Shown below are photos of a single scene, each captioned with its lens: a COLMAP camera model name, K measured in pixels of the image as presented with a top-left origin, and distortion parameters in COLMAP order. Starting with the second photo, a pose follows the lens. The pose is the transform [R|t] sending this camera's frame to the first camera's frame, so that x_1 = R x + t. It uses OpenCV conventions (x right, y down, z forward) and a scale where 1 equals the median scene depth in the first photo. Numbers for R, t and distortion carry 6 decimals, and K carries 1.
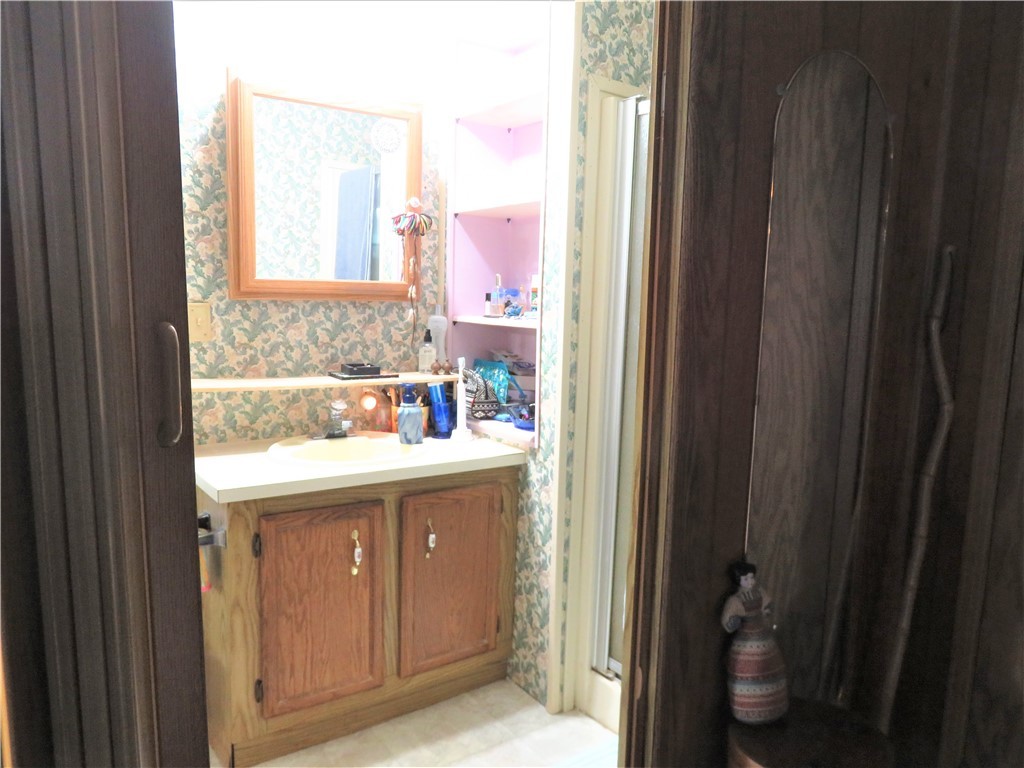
lens RADIAL K [[767.1, 0, 513.5], [0, 767.1, 387.7], [0, 0, 1]] dist [-0.012126, 0.005086]
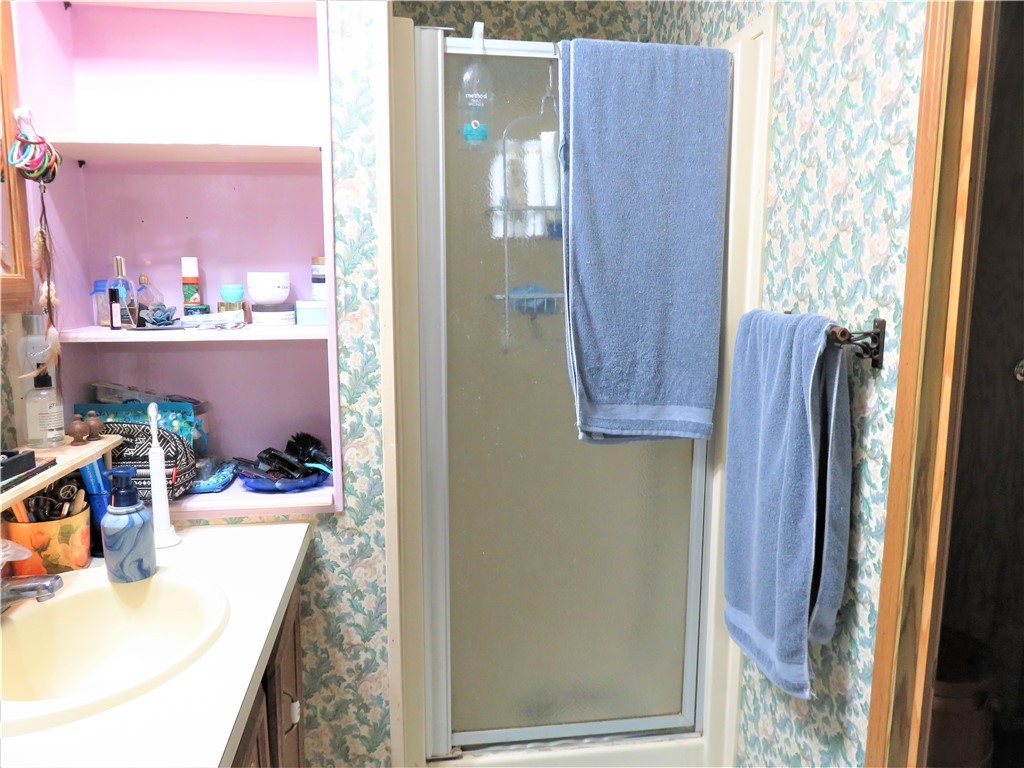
lens RADIAL K [[767.1, 0, 513.3], [0, 767.1, 382.8], [0, 0, 1]] dist [-0.012126, 0.005086]
pose [[0.442537, -0.152353, 0.883713, -0.490352], [0.120669, 0.986617, 0.109666, -0.091711], [-0.888594, 0.058106, 0.454999, 0.537439]]
